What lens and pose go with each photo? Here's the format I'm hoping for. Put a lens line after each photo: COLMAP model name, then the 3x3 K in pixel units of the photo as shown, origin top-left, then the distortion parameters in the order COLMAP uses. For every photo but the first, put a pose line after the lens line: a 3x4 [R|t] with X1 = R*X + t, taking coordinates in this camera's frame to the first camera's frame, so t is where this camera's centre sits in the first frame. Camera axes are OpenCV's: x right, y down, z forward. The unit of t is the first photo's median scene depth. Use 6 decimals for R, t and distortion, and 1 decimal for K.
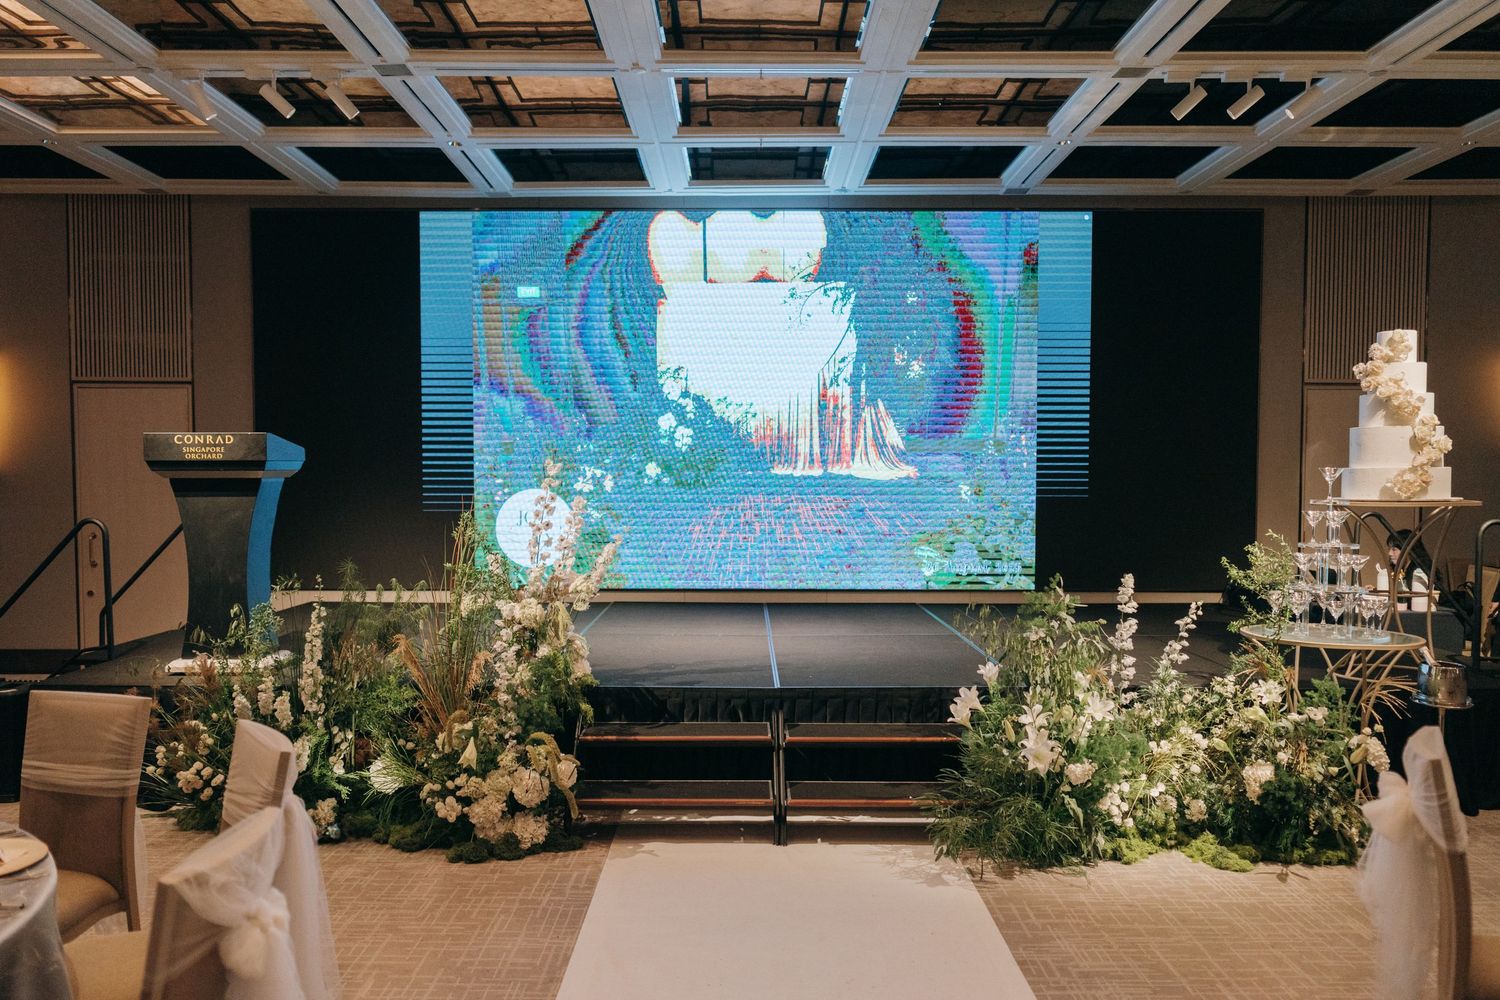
lens RADIAL K [[1153.6, 0, 723.4], [0, 1153.6, 529.6], [0, 0, 1]] dist [-0.001570, -0.002353]
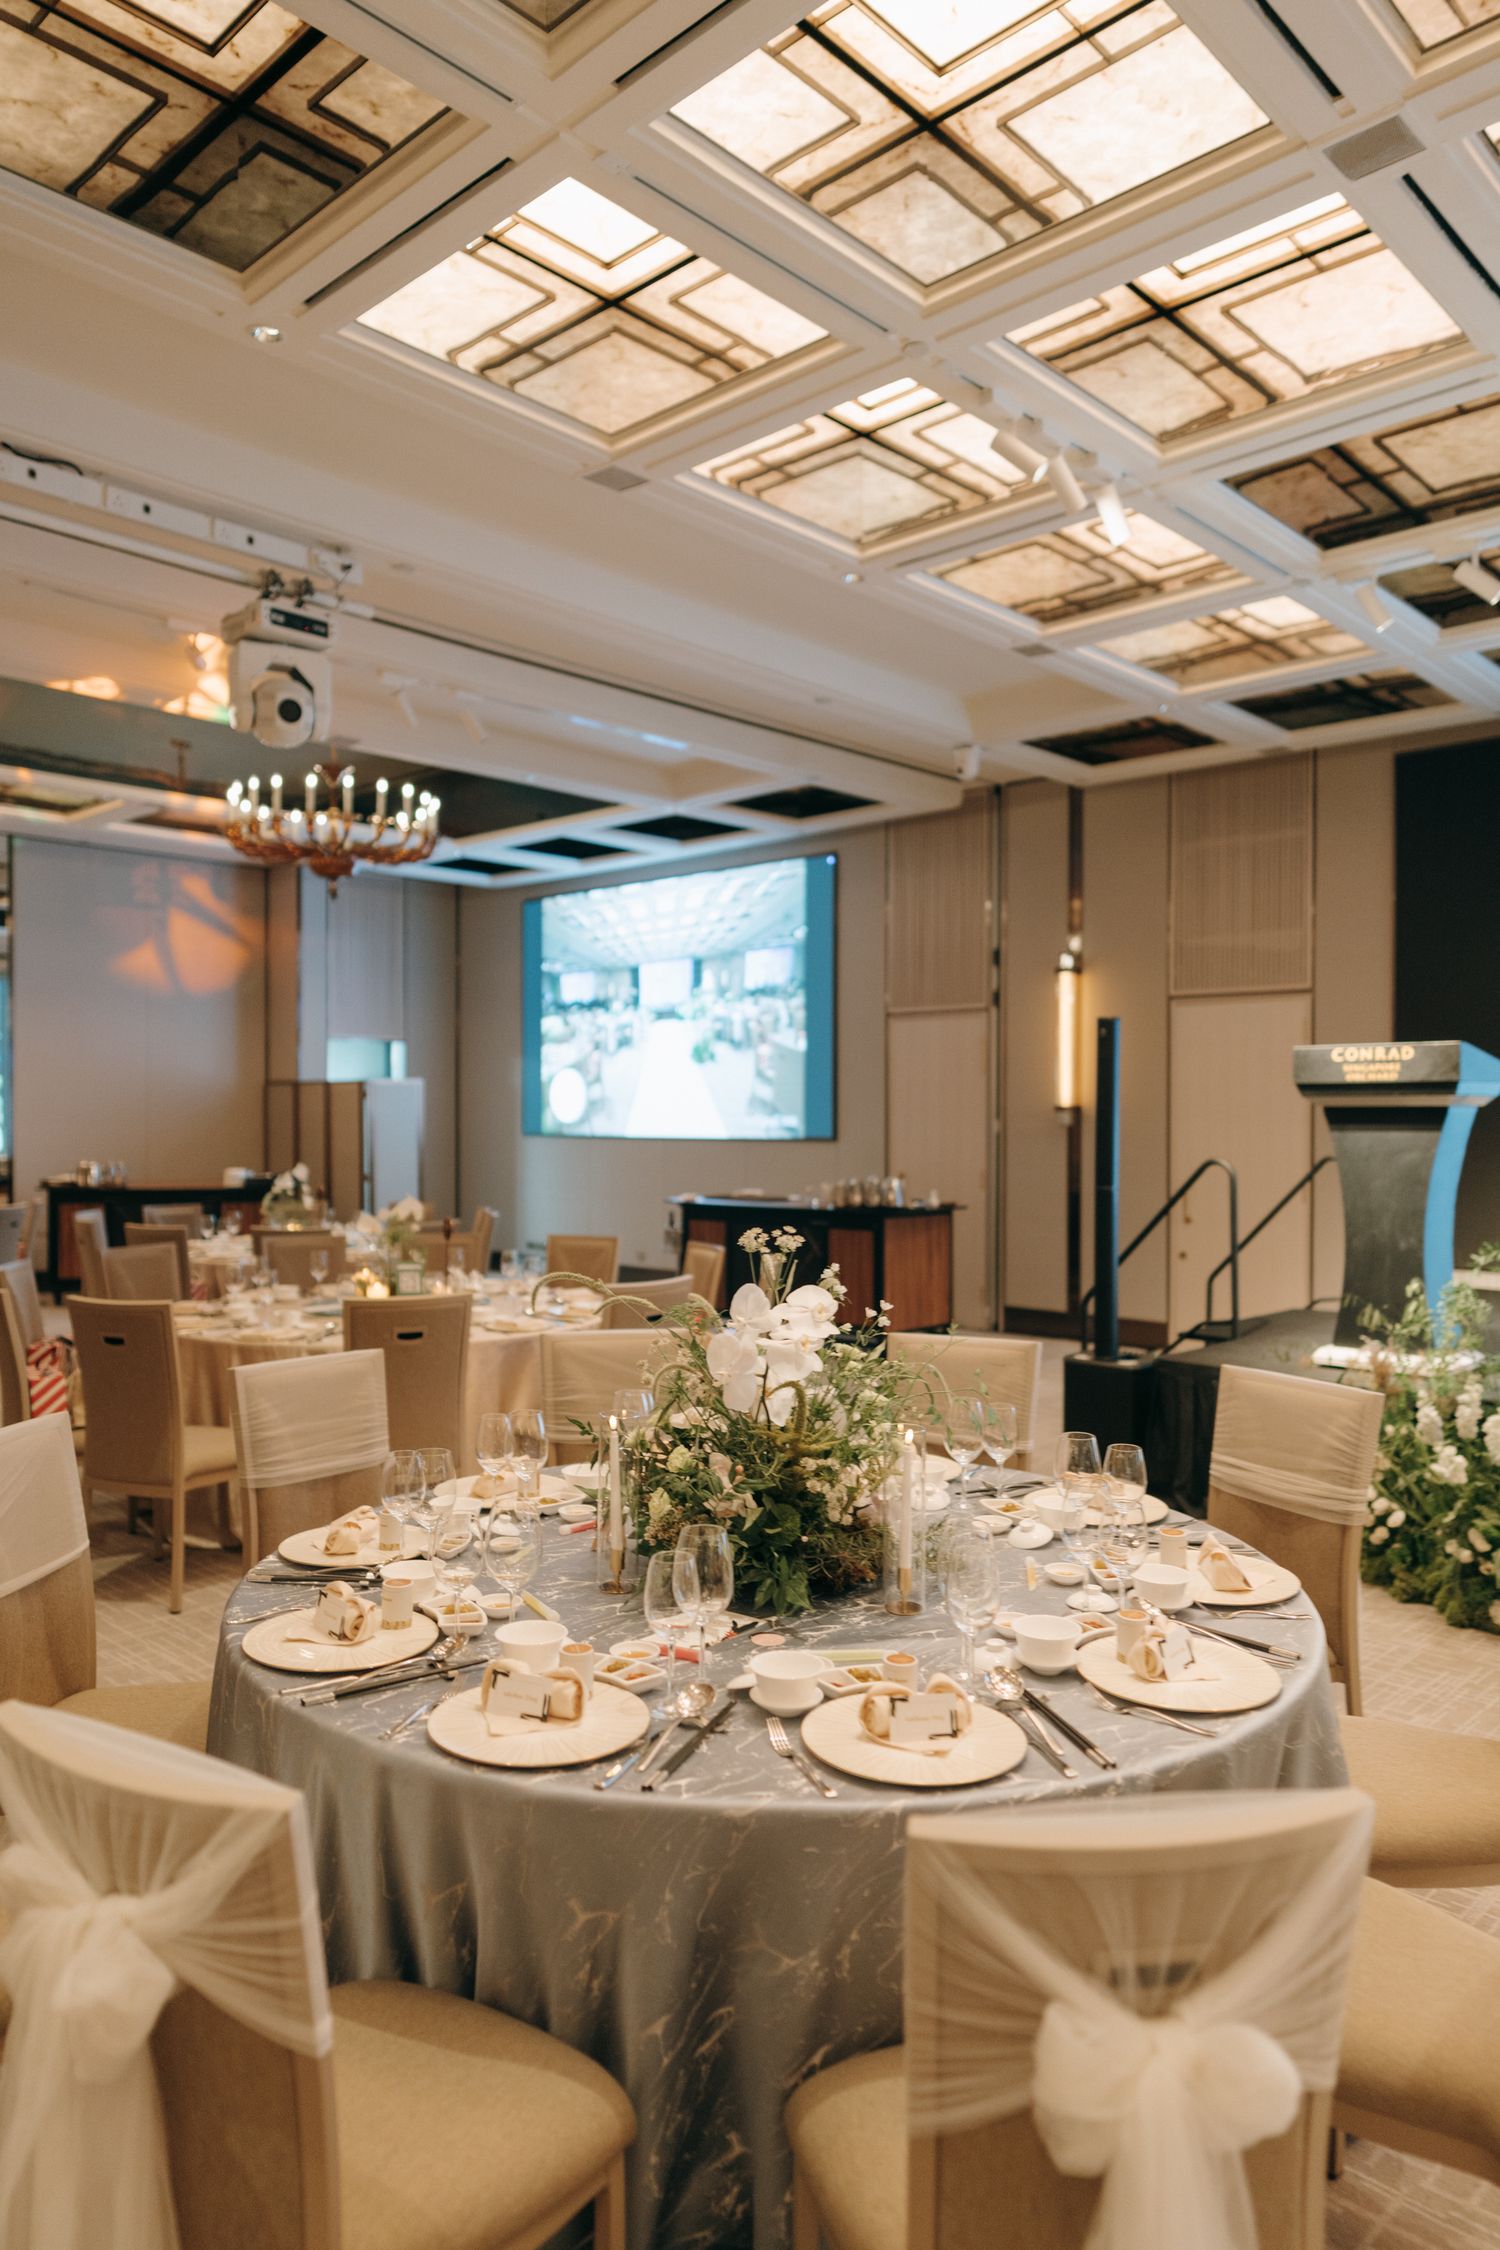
lens RADIAL K [[1551.3, 0, 756.9], [0, 1551.3, 1121.2], [0, 0, 1]] dist [-0.004169, -0.001311]
pose [[0.717686, 0.005320, -0.696347, -0.040689], [-0.033628, 0.999069, -0.027025, 0.005756], [0.695555, 0.042812, 0.717196, 0.008678]]
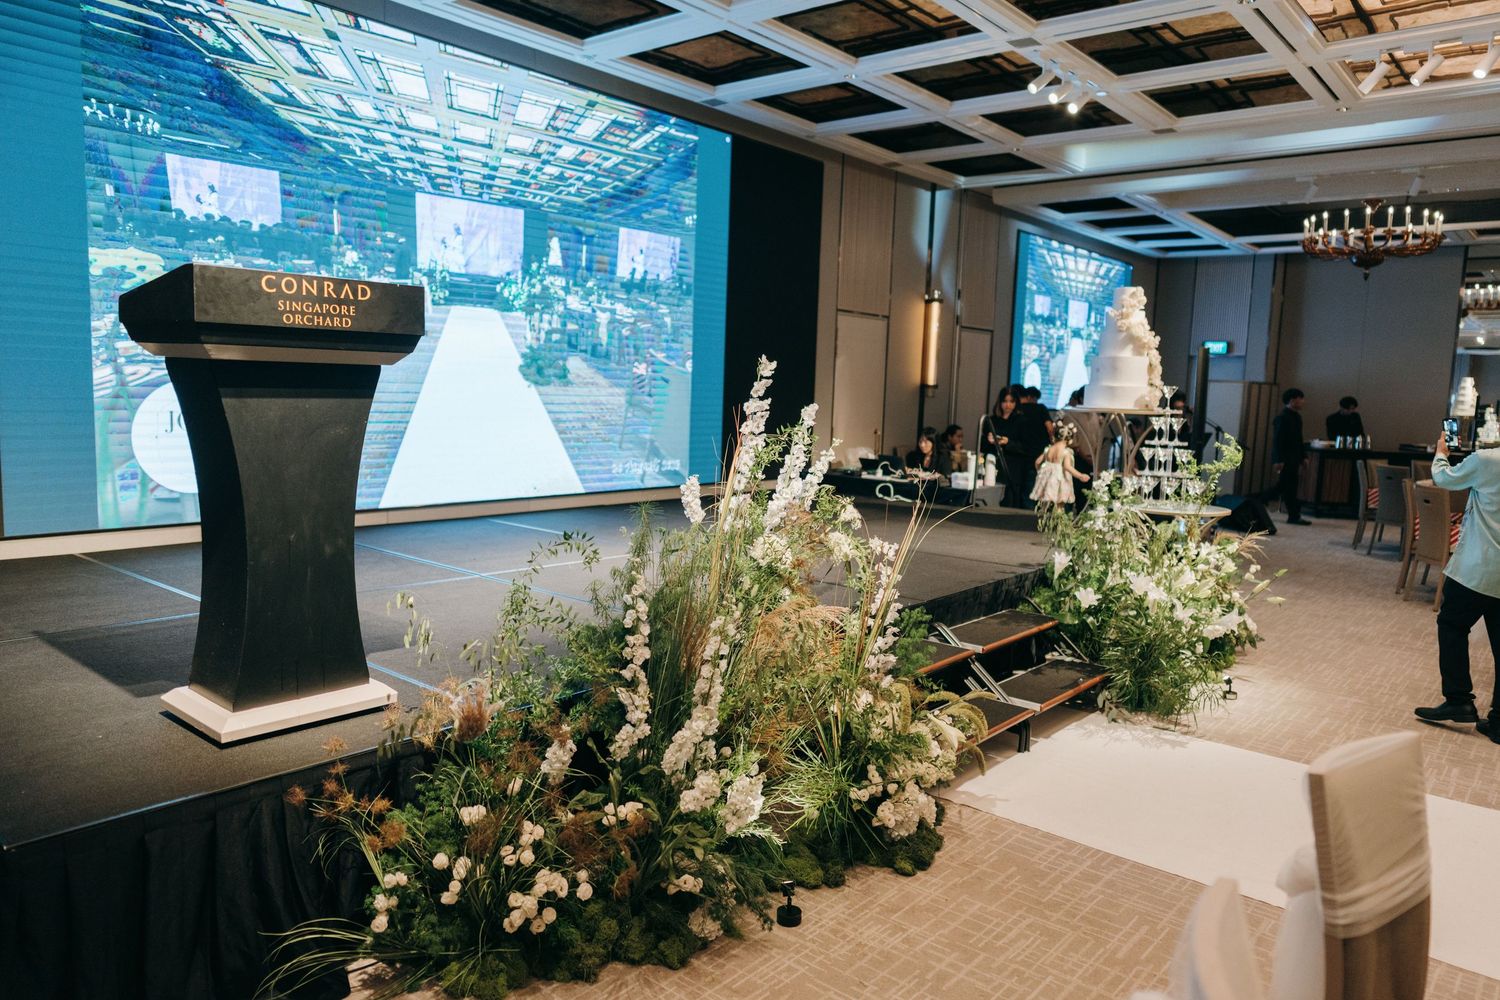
lens RADIAL K [[1034.2, 0, 775.8], [0, 1034.2, 500.5], [0, 0, 1]] dist [-0.004169, -0.001311]
pose [[0.621992, -0.067574, 0.780103, -0.732993], [-0.002793, 0.996072, 0.088508, -0.026219], [-0.783019, -0.057230, 0.619359, 0.577089]]
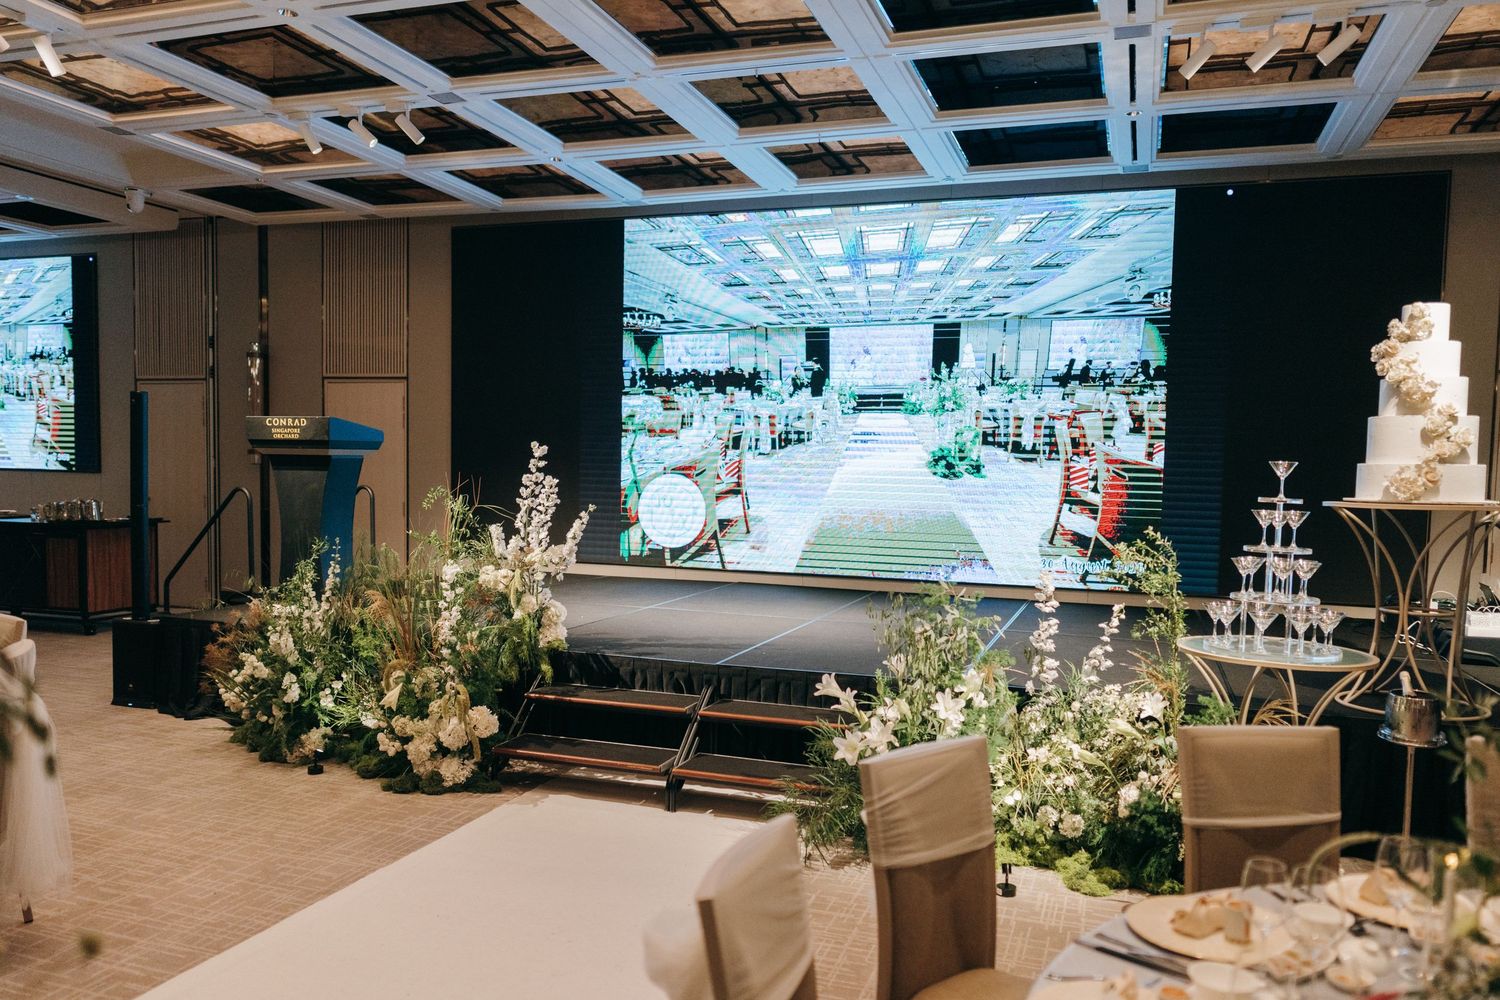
lens RADIAL K [[1135.3, 0, 747.6], [0, 1135.3, 517.3], [0, 0, 1]] dist [0.009706, 0.002564]
pose [[0.945098, 0.033998, -0.325013, 0.415192], [-0.033414, 0.999414, 0.007379, -0.004087], [0.325074, 0.003886, 0.945681, 0.038807]]
